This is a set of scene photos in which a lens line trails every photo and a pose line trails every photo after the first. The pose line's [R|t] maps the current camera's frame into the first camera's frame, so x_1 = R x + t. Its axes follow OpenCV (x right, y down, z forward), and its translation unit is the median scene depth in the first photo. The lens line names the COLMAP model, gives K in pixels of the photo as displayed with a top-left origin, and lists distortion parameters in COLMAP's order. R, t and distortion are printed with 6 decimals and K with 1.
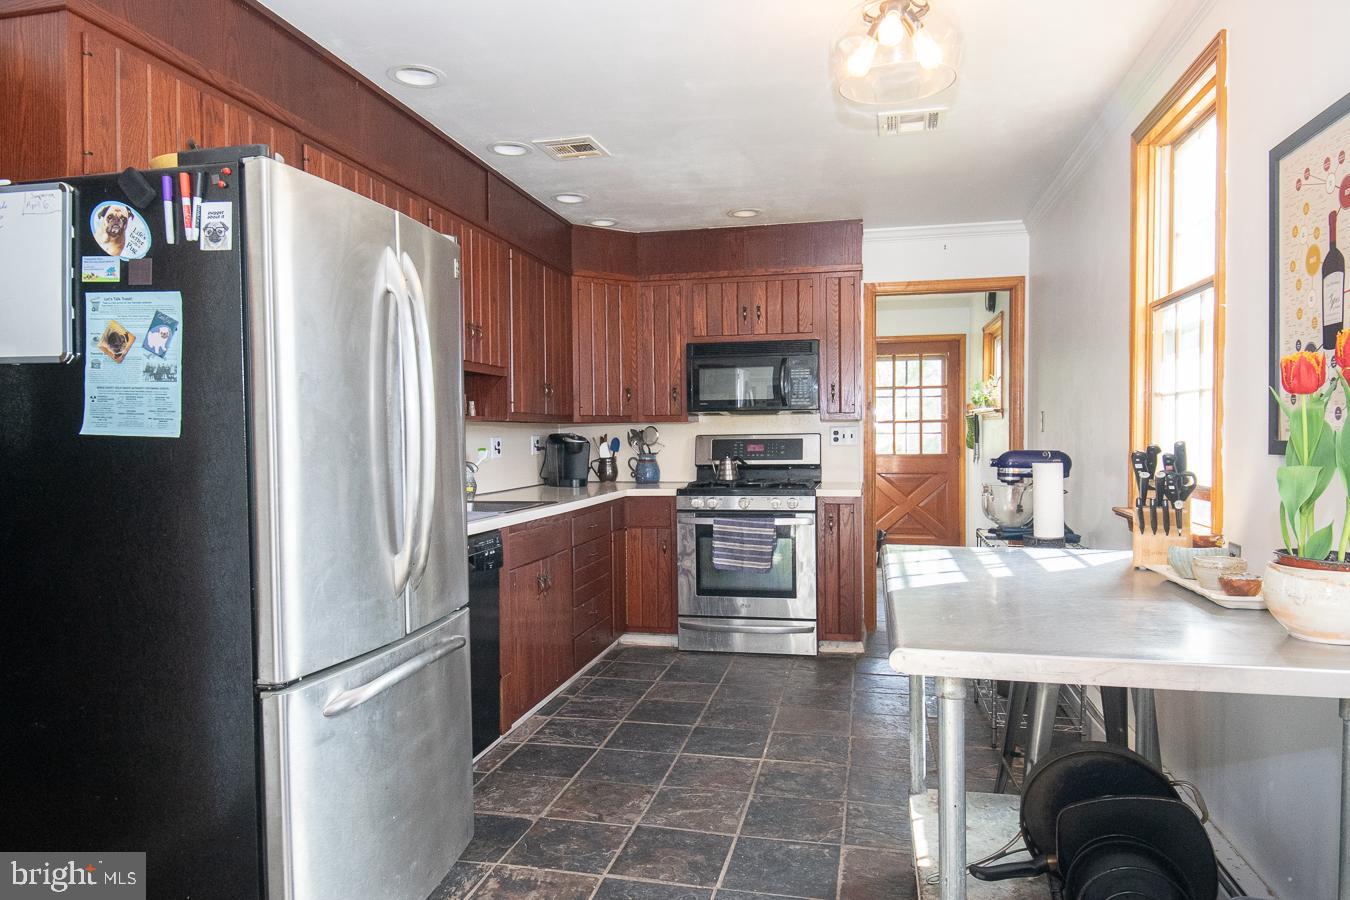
lens RADIAL K [[901.5, 0, 678.2], [0, 901.5, 455.7], [0, 0, 1]] dist [0.042419, -0.054604]
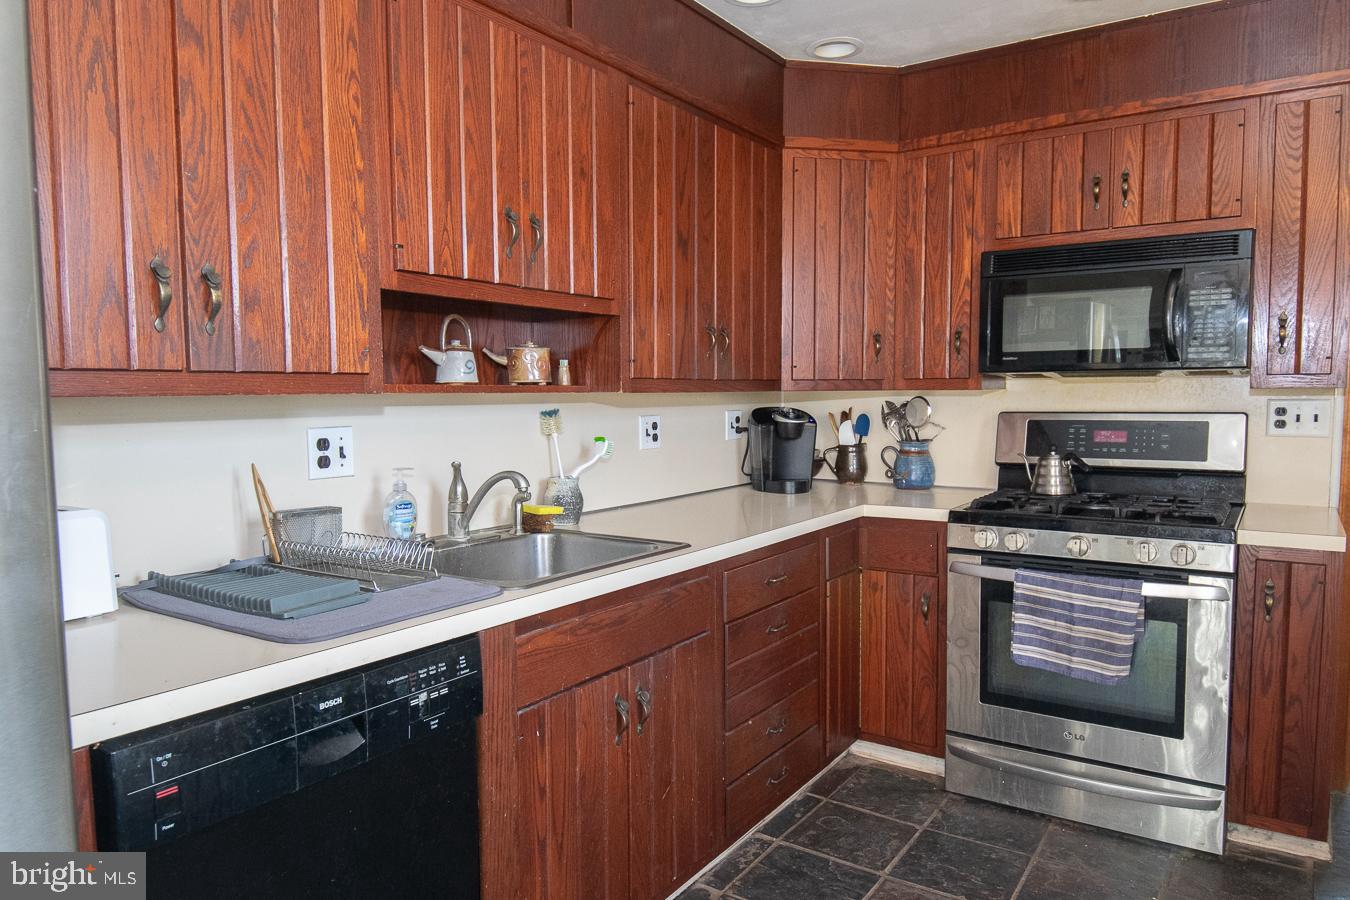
lens RADIAL K [[901.5, 0, 678.2], [0, 901.5, 455.7], [0, 0, 1]] dist [0.042419, -0.054604]
pose [[0.929093, 0.031430, -0.368507, 0.047138], [-0.012219, 0.998447, 0.054351, -0.025466], [0.369643, -0.045995, 0.928035, 0.401381]]
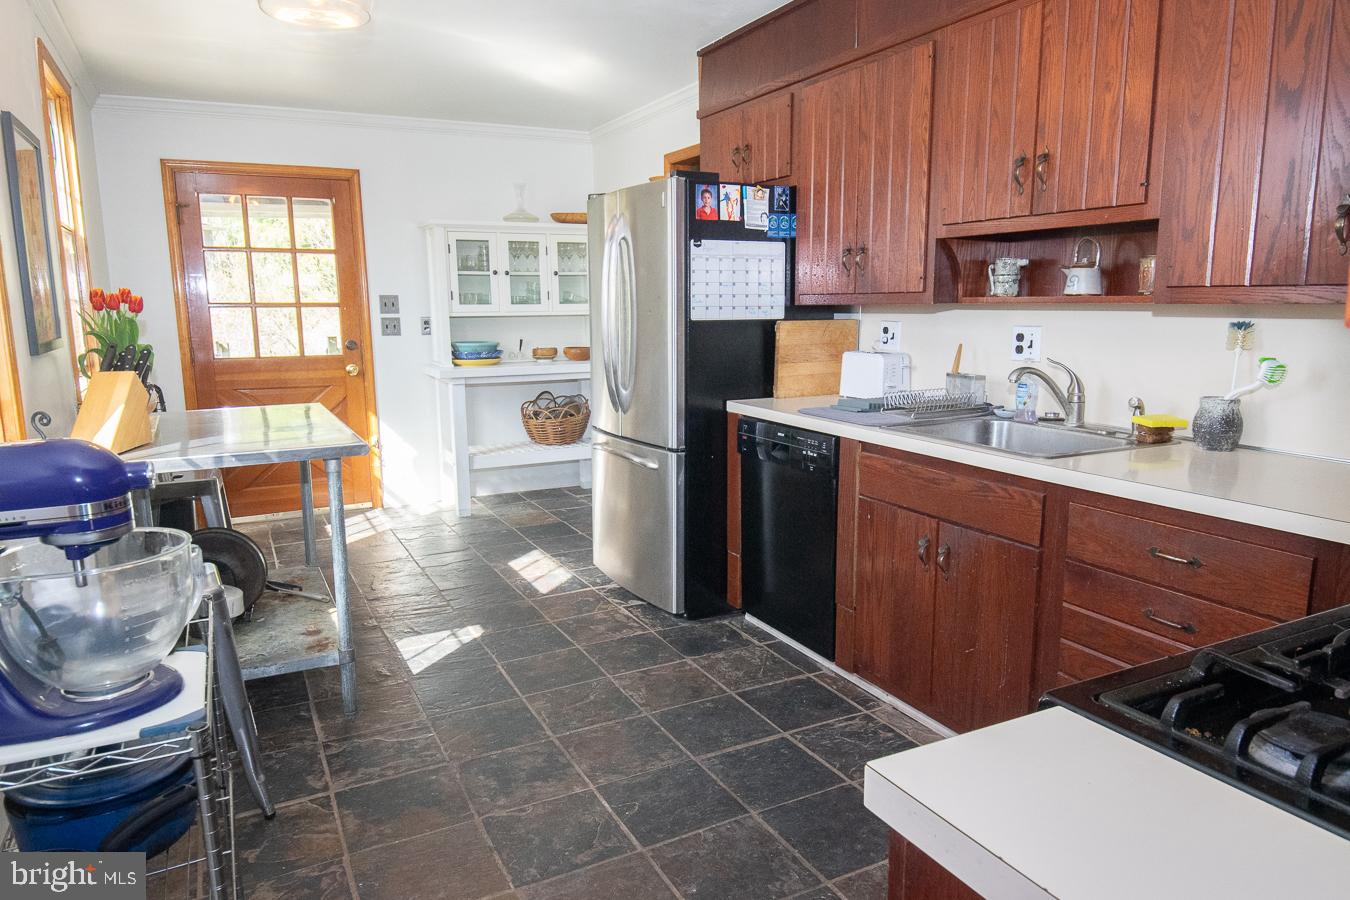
lens RADIAL K [[901.5, 0, 678.2], [0, 901.5, 455.7], [0, 0, 1]] dist [0.042419, -0.054604]
pose [[-0.779570, 0.120310, -0.614652, 0.302974], [0.002054, 0.981863, 0.189582, -0.043777], [0.626312, 0.146530, -0.765678, 1.037933]]
